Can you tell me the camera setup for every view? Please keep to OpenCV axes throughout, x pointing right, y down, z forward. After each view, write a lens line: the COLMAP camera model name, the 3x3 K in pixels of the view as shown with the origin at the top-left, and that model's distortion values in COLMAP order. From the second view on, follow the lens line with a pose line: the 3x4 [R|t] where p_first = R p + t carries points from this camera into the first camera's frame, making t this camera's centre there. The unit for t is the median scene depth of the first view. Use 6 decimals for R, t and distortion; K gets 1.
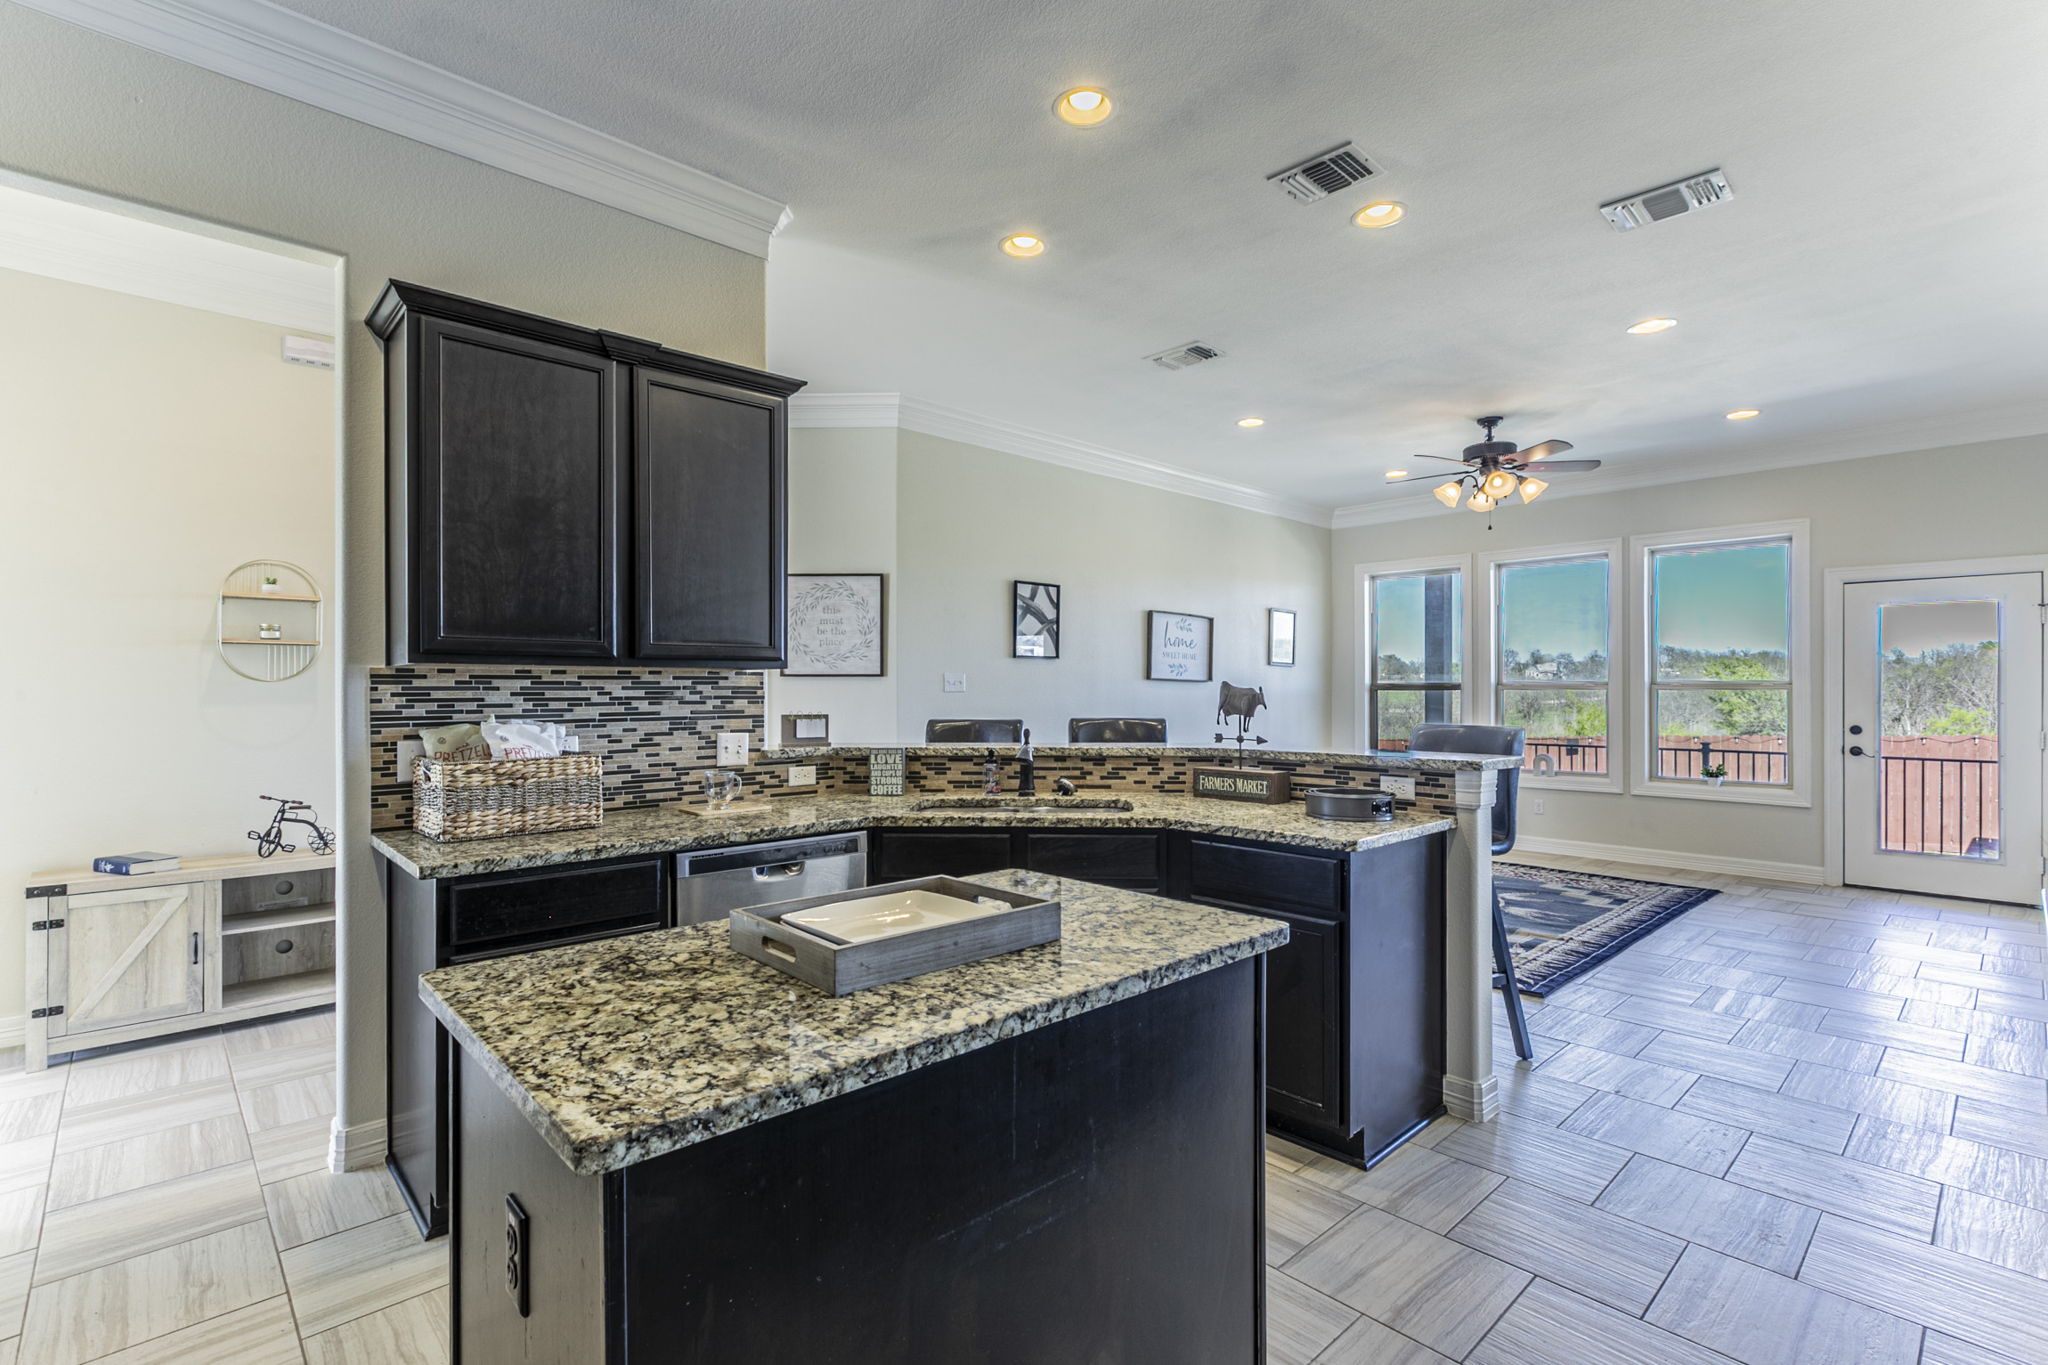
lens RADIAL K [[945.5, 0, 1055.5], [0, 945.5, 685.9], [0, 0, 1]] dist [0.002420, 0.000078]
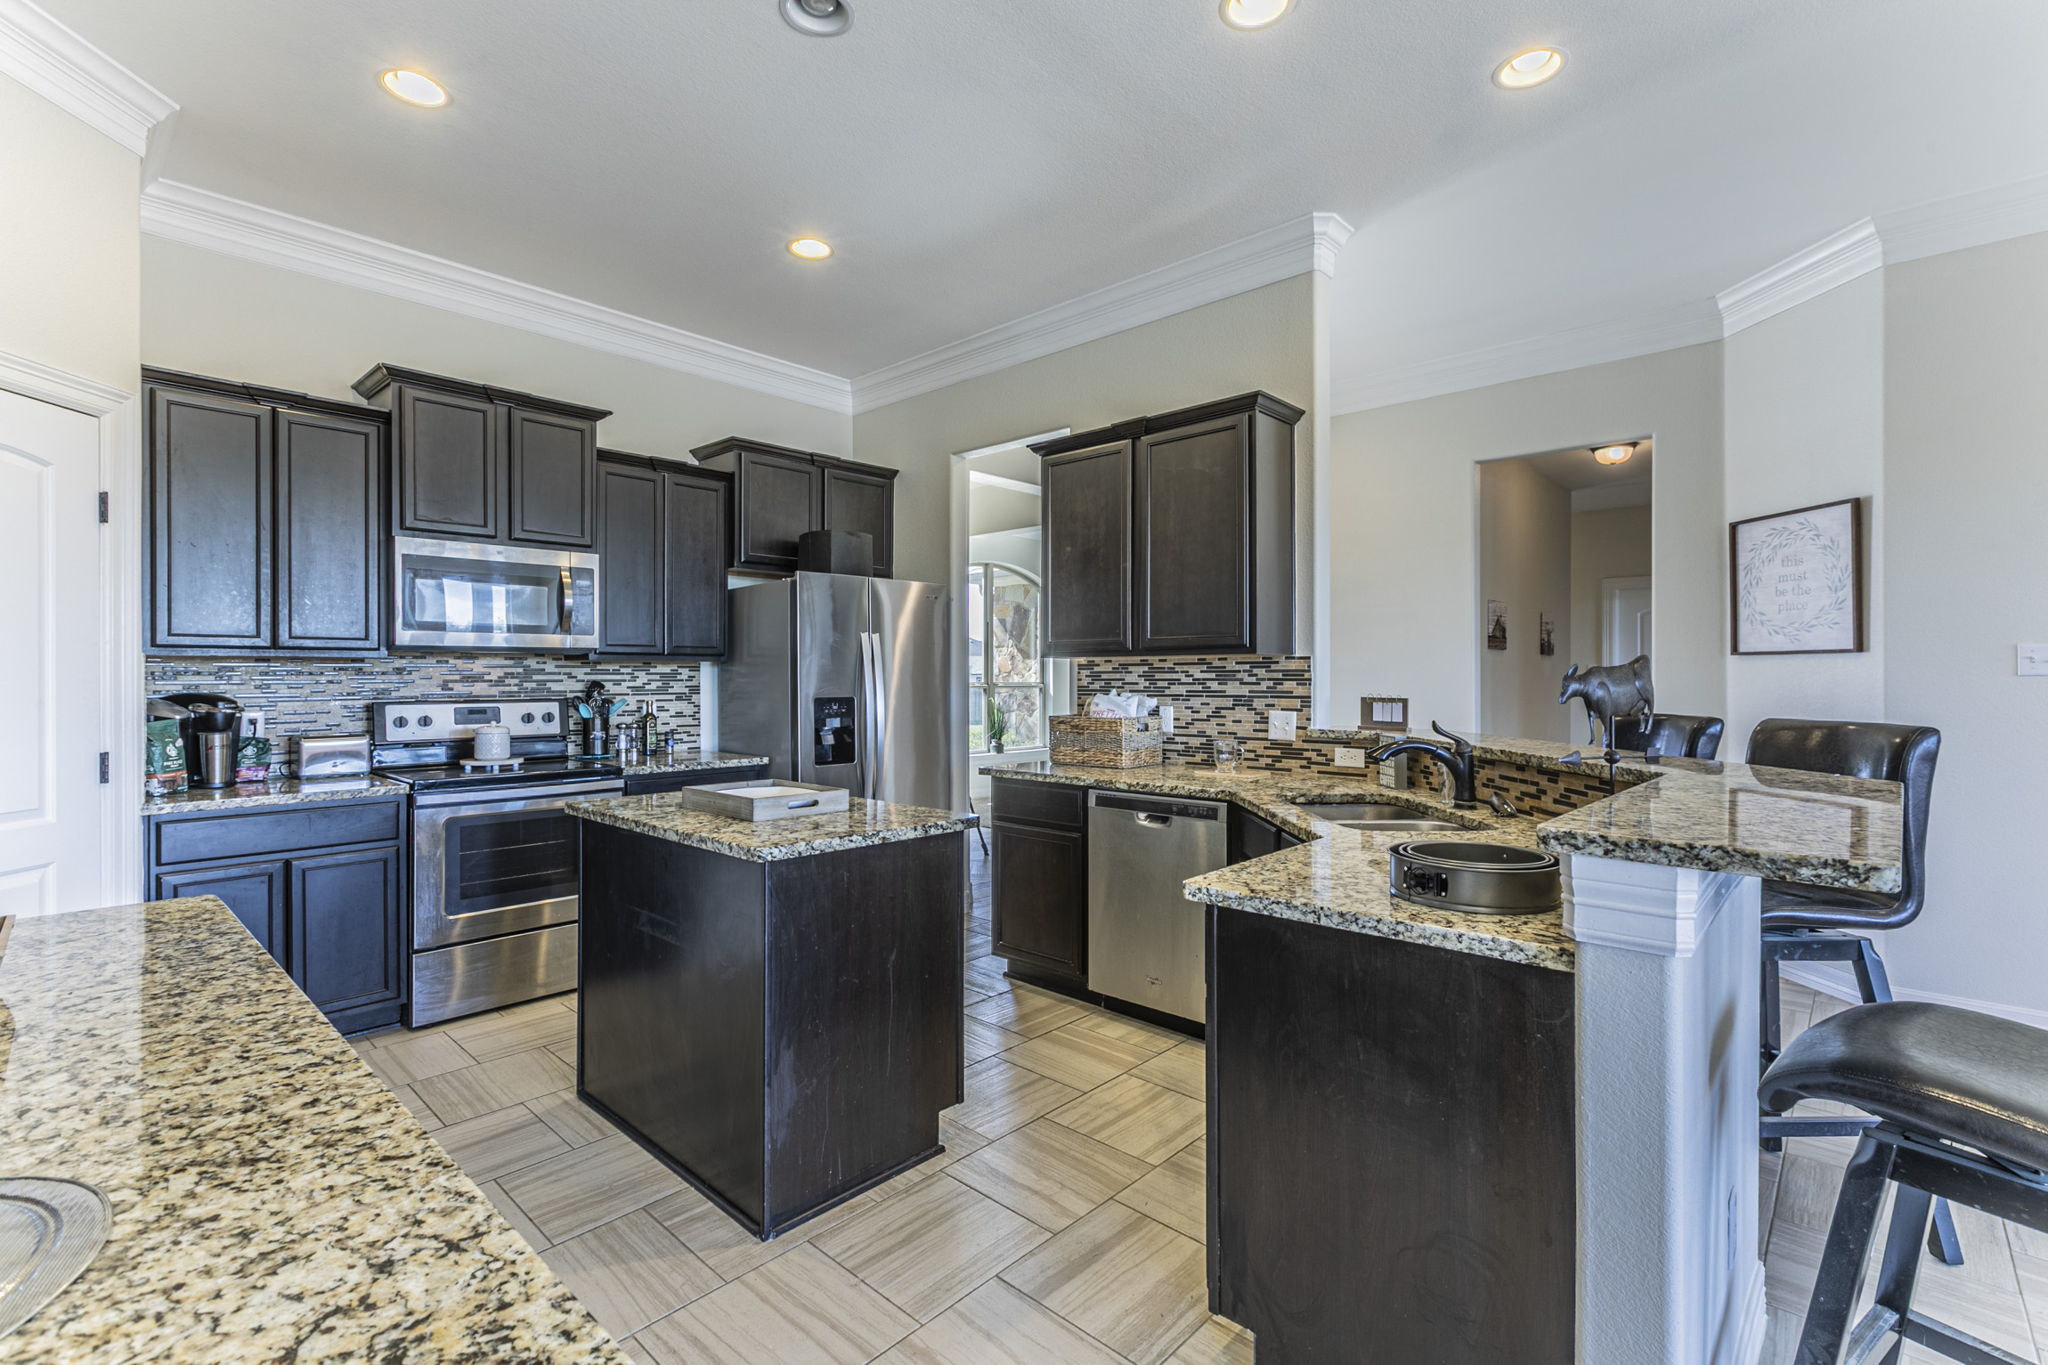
lens RADIAL K [[945.5, 0, 1004.8], [0, 945.5, 669.1], [0, 0, 1]] dist [0.002420, 0.000078]
pose [[0.040594, -0.003685, -0.999169, 0.803874], [0.004980, 0.999982, -0.003485, 0.002009], [0.999163, -0.004834, 0.040612, 0.650592]]
